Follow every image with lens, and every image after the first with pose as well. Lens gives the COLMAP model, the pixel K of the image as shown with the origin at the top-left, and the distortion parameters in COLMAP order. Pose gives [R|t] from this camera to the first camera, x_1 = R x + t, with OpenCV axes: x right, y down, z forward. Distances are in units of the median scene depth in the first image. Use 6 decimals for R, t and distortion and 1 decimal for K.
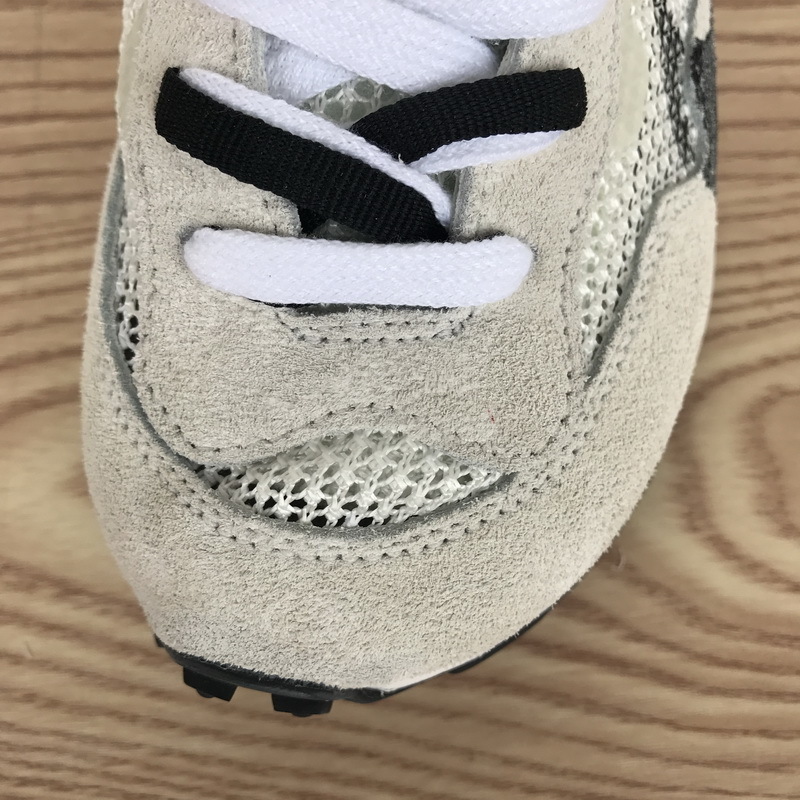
lens RADIAL K [[1005.8, 0, 403.9], [0, 1005.8, 350.1], [0, 0, 1]] dist [0.084567, 0.052815]
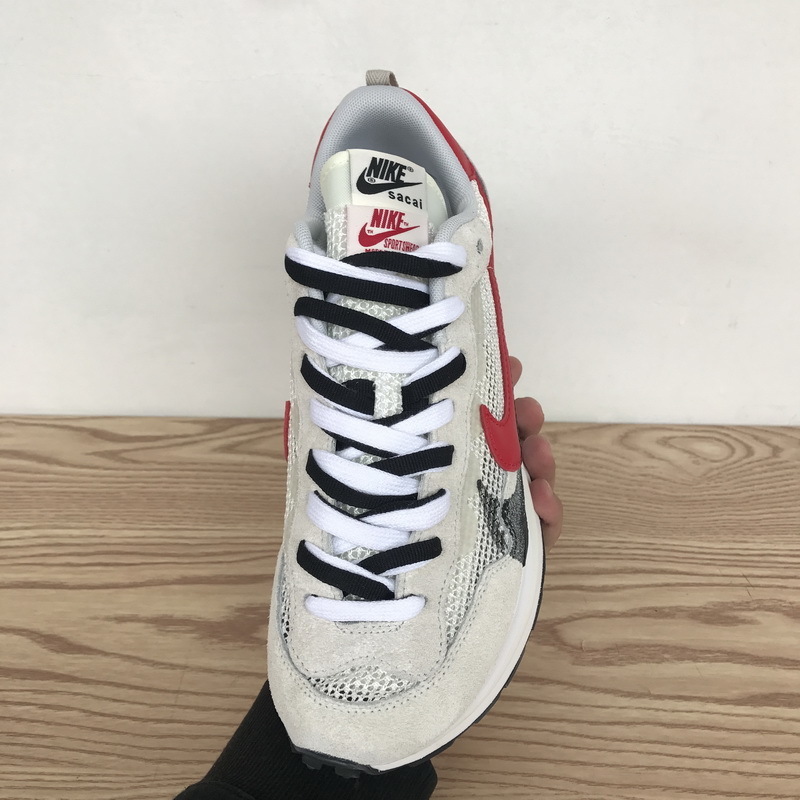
lens RADIAL K [[1002.5, 0, 397.9], [0, 1002.5, 352.2], [0, 0, 1]] dist [0.098609, 0.059734]
pose [[0.992457, -0.027452, -0.119479, 0.430098], [0.006489, 0.985003, -0.172416, -0.308030], [0.122420, 0.170340, 0.977751, -2.007064]]
